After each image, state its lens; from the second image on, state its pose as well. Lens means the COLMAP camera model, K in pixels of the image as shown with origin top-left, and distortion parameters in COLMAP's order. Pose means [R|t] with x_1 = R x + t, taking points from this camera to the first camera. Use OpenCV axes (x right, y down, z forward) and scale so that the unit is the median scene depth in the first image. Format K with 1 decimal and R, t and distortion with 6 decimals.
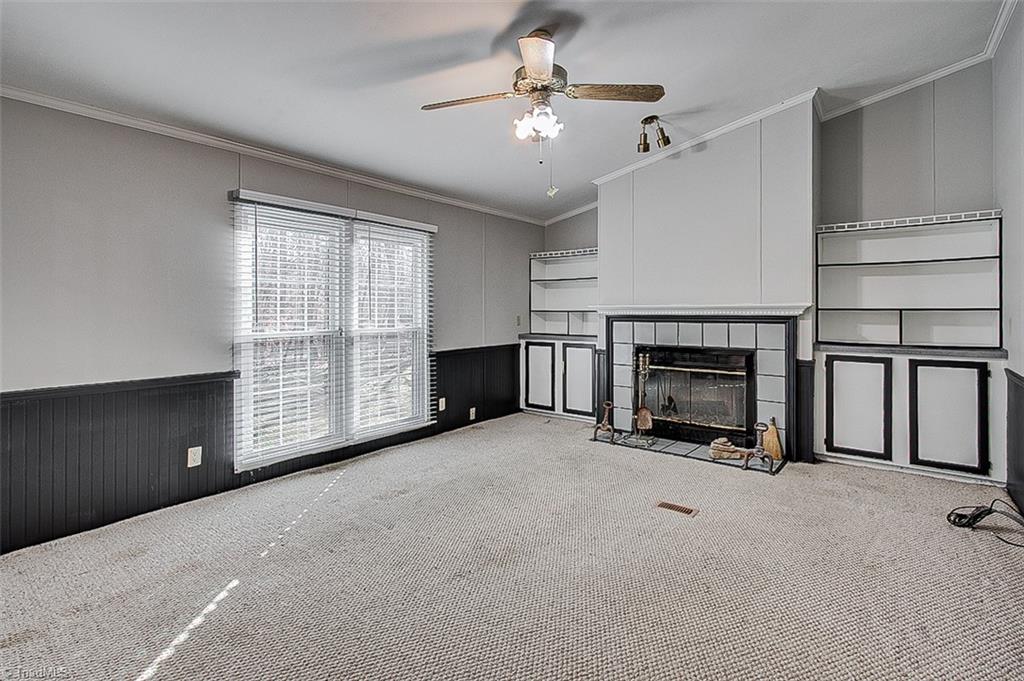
lens RADIAL K [[475.8, 0, 513.6], [0, 475.8, 313.0], [0, 0, 1]] dist [-0.013990, 0.000029]
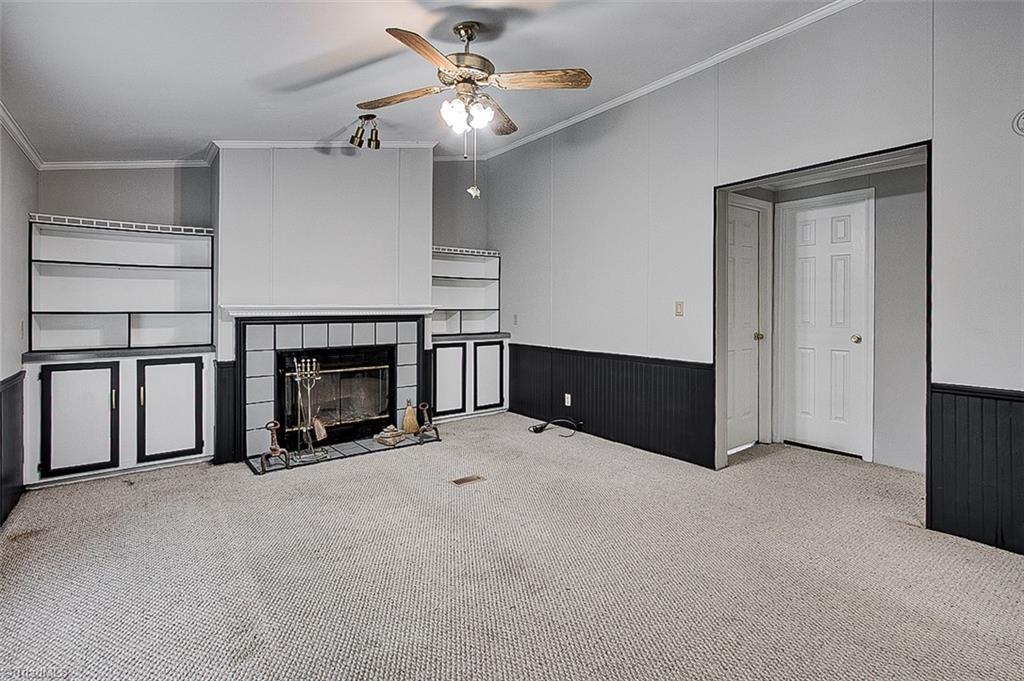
lens RADIAL K [[475.8, 0, 513.6], [0, 475.8, 313.0], [0, 0, 1]] dist [-0.013990, 0.000029]
pose [[0.256599, -0.005165, 0.966504, -0.532293], [0.009538, 0.999951, 0.002812, -0.000277], [-0.966471, 0.008497, 0.256636, 0.415076]]
